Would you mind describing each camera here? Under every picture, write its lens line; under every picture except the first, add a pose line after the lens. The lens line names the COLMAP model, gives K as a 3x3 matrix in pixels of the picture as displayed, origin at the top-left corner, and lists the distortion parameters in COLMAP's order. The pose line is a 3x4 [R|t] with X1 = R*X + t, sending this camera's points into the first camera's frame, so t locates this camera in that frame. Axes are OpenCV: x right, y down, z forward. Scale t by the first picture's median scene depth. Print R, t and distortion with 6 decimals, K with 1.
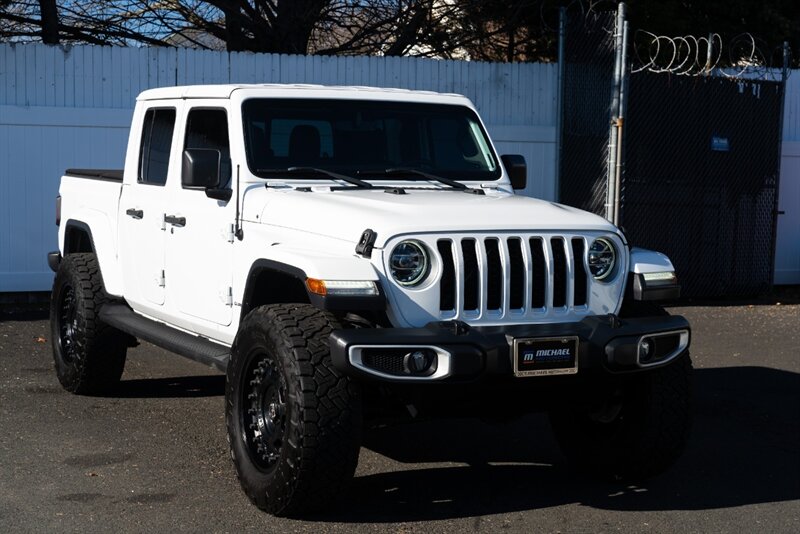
lens RADIAL K [[1377.6, 0, 407.6], [0, 1377.6, 264.7], [0, 0, 1]] dist [0.027947, 0.050142]
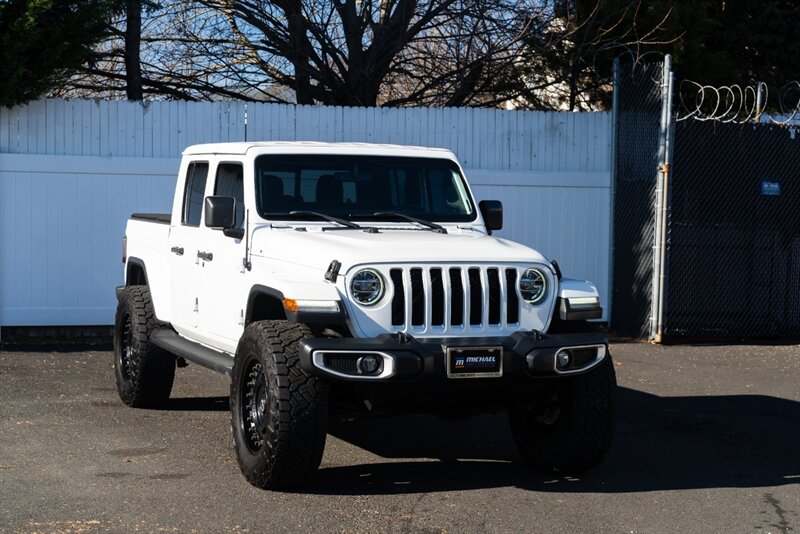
lens RADIAL K [[1465.8, 0, 400.0], [0, 1465.8, 267.0], [0, 0, 1]] dist [0.039010, 0.105643]
pose [[0.995289, 0.002137, -0.096933, 0.131803], [-0.005329, 0.999451, -0.032686, 0.019668], [0.096810, 0.033049, 0.994754, -0.268553]]
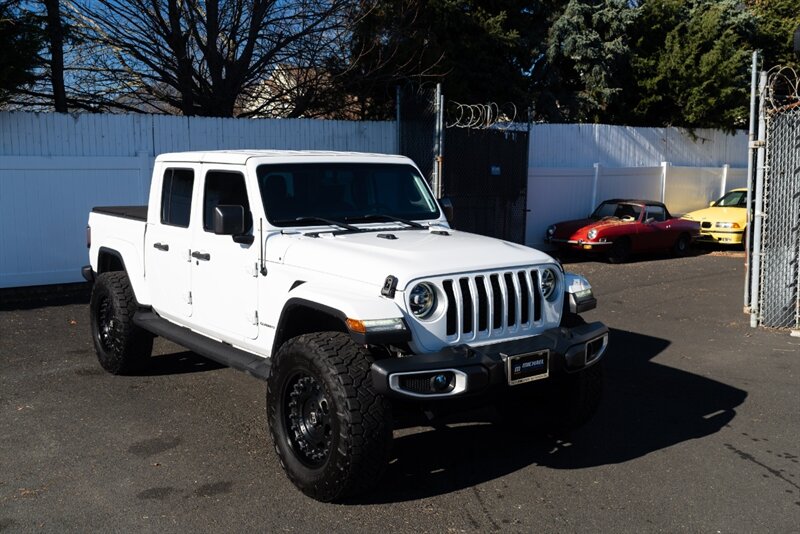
lens RADIAL K [[779.7, 0, 400.0], [0, 779.7, 267.0], [0, 0, 1]] dist [0.001091, 0.003912]
pose [[0.983758, -0.040682, 0.174827, -0.118482], [0.031981, 0.998119, 0.052302, -0.057795], [-0.176626, -0.045861, 0.983209, 0.243459]]
